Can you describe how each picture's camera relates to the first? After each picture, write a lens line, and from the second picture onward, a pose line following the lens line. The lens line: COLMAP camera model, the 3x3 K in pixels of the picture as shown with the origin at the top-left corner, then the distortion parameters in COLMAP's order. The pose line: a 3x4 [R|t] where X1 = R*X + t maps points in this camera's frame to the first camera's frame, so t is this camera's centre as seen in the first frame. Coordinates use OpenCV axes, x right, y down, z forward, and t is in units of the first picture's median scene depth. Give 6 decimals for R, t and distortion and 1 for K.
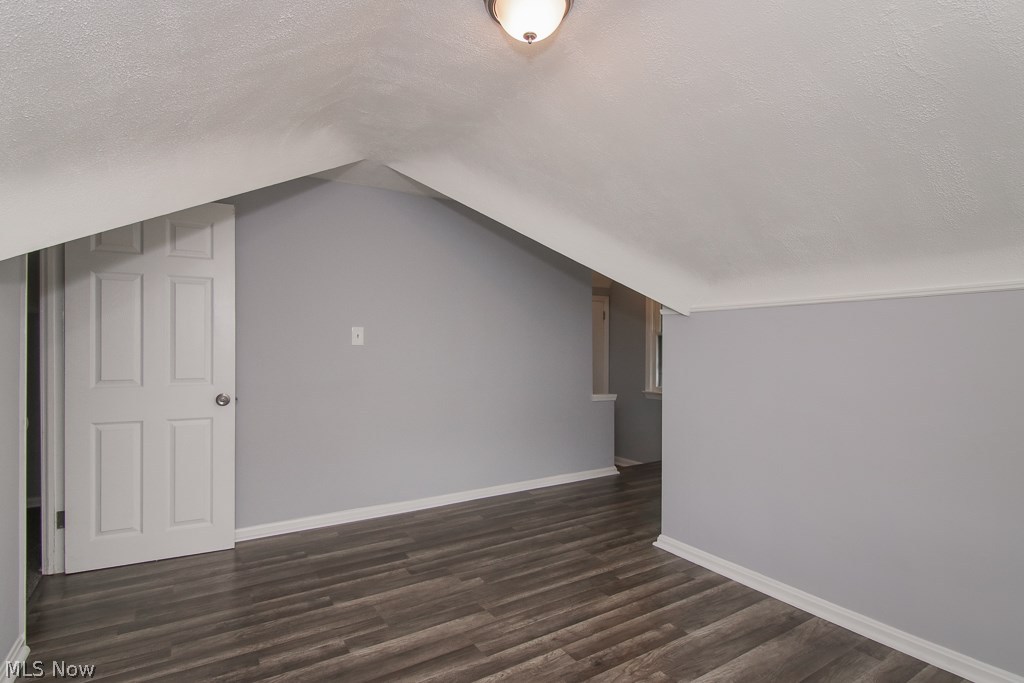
lens RADIAL K [[518.6, 0, 515.9], [0, 518.6, 341.8], [0, 0, 1]] dist [-0.025162, -0.000400]
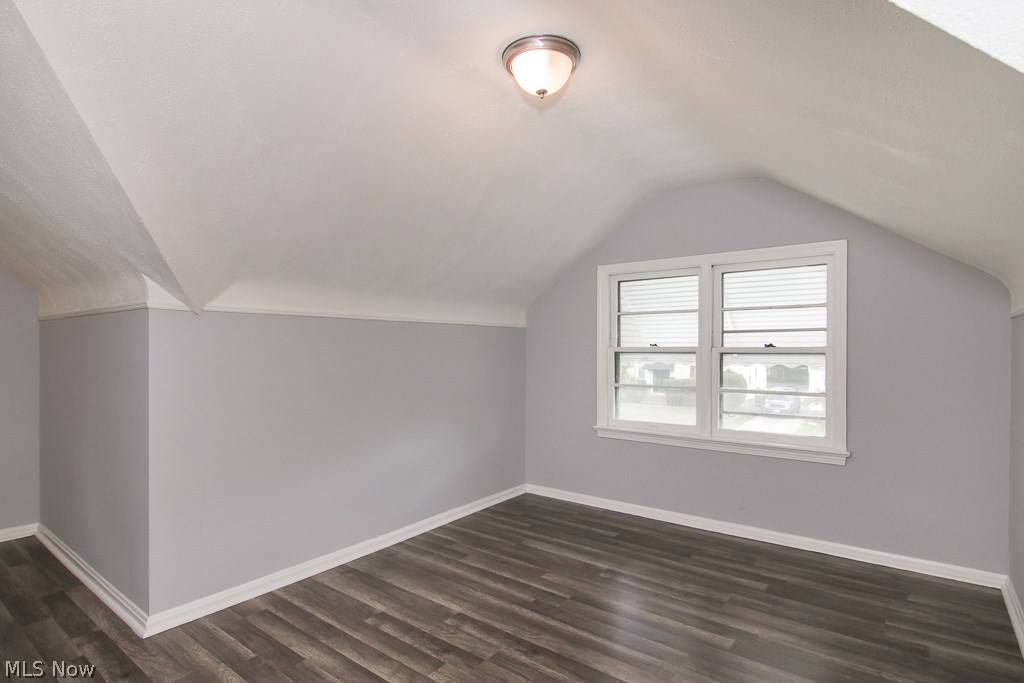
lens RADIAL K [[518.6, 0, 514.6], [0, 518.6, 341.3], [0, 0, 1]] dist [-0.025162, -0.000400]
pose [[-0.341676, -0.001750, 0.939816, -0.736660], [-0.000718, 0.999998, 0.001601, -0.015300], [-0.939818, -0.000128, -0.341676, 1.016155]]
